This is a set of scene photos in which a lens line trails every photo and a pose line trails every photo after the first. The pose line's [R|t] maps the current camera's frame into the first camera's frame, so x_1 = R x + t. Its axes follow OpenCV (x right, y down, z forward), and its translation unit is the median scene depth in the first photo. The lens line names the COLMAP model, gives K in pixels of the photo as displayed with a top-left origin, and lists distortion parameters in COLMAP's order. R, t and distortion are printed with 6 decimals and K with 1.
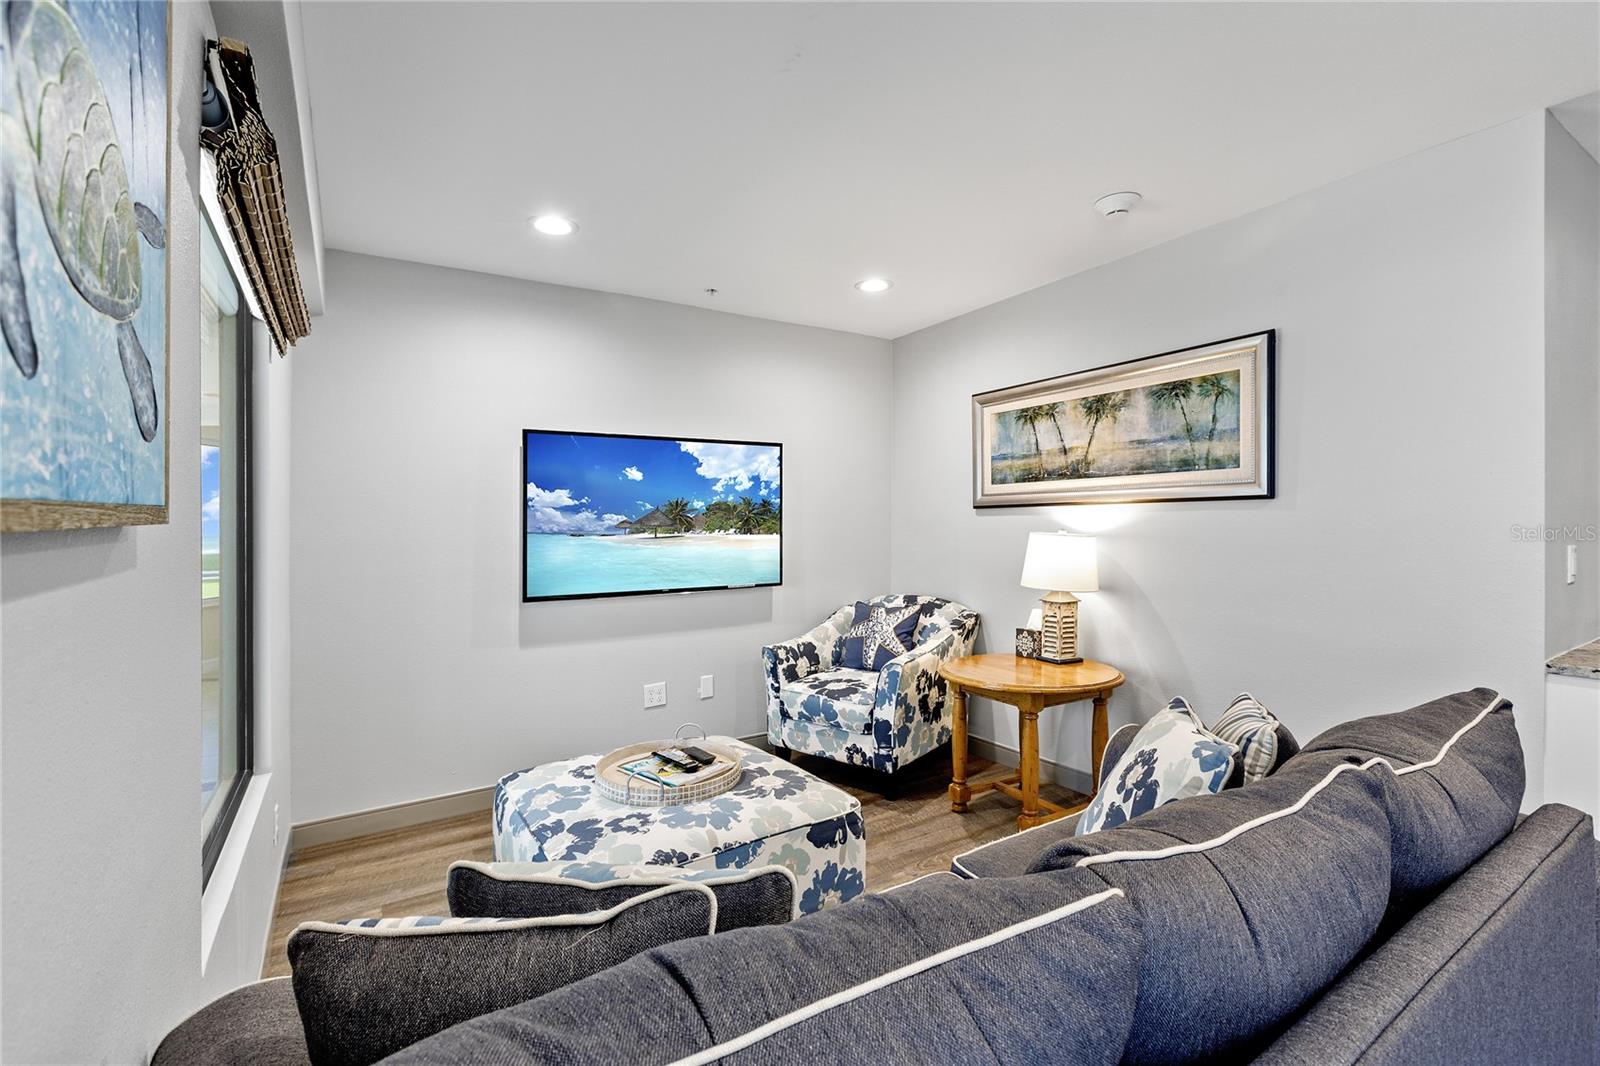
lens RADIAL K [[712.9, 0, 800.0], [0, 712.9, 533.0], [0, 0, 1]] dist [0.000792, -0.000063]
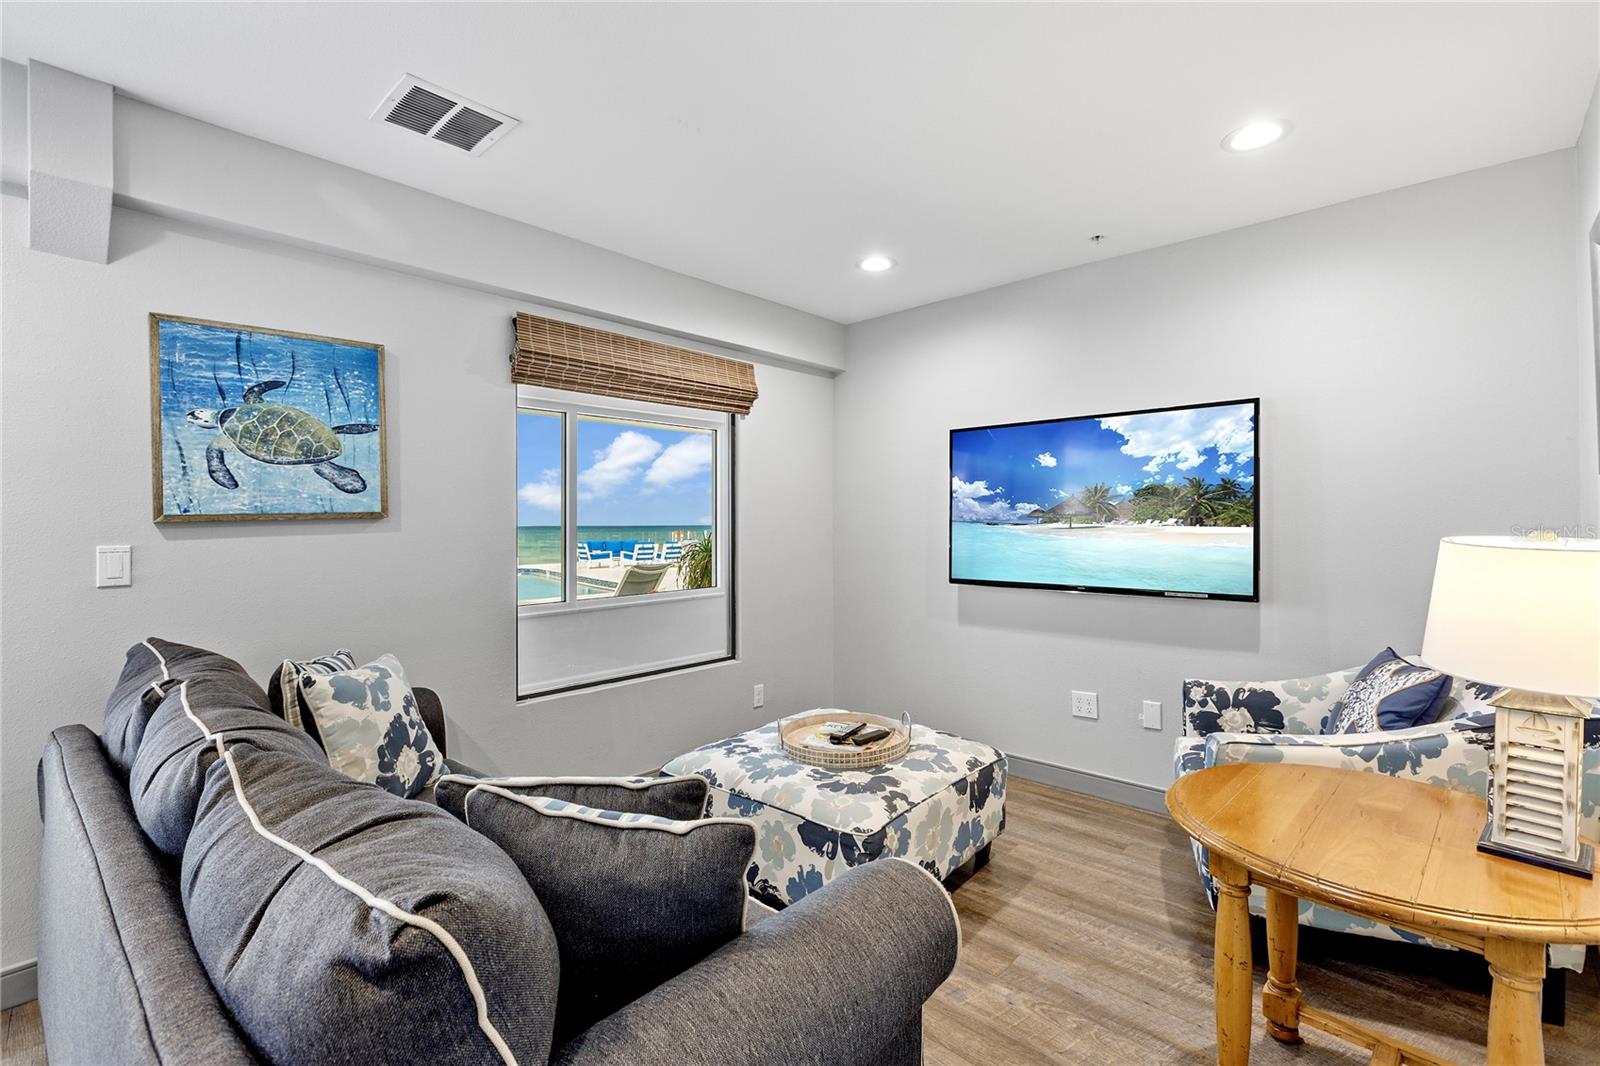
lens RADIAL K [[716.7, 0, 806.1], [0, 716.7, 489.8], [0, 0, 1]] dist [0.000128, 0.000176]
pose [[0.260653, -0.028328, -0.965017, 0.577822], [-0.005705, 0.999507, -0.030881, -0.011866], [0.965416, 0.013555, 0.260362, 0.424796]]
